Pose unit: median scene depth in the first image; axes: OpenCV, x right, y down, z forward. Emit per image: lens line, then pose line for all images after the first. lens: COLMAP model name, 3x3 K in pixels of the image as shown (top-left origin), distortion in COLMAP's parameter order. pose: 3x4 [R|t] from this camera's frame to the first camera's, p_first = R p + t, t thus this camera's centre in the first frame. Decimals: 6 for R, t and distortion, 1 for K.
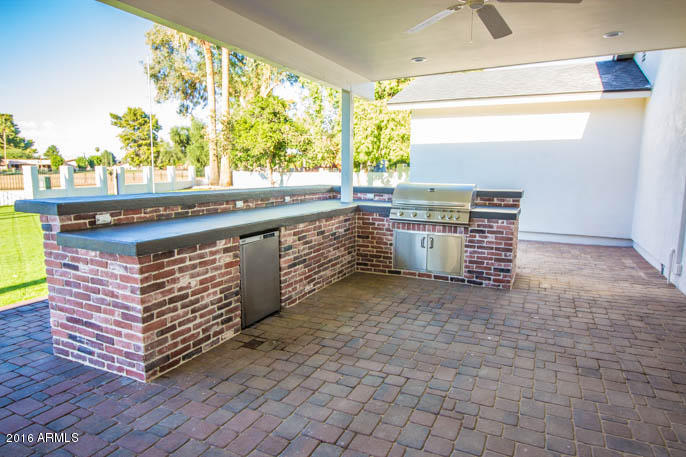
lens RADIAL K [[416.1, 0, 345.8], [0, 416.1, 227.1], [0, 0, 1]] dist [0.006056, -0.010776]
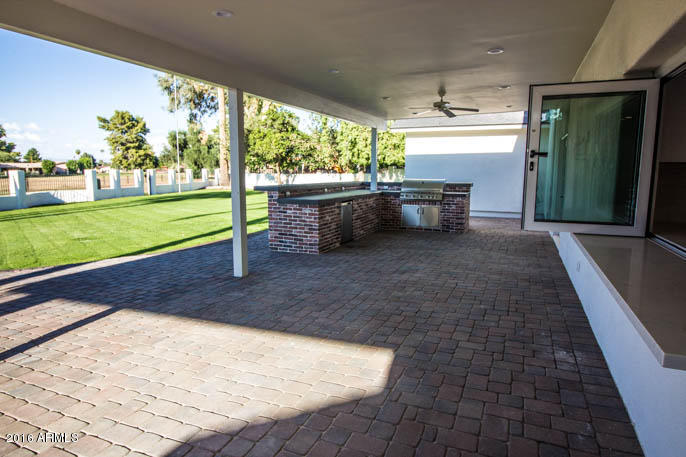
lens RADIAL K [[416.1, 0, 345.3], [0, 416.1, 229.9], [0, 0, 1]] dist [0.006056, -0.010776]
pose [[0.999138, -0.011675, 0.039845, -0.049958], [0.011530, 0.999926, 0.003849, 0.025651], [-0.039887, -0.003386, 0.999198, -0.196501]]
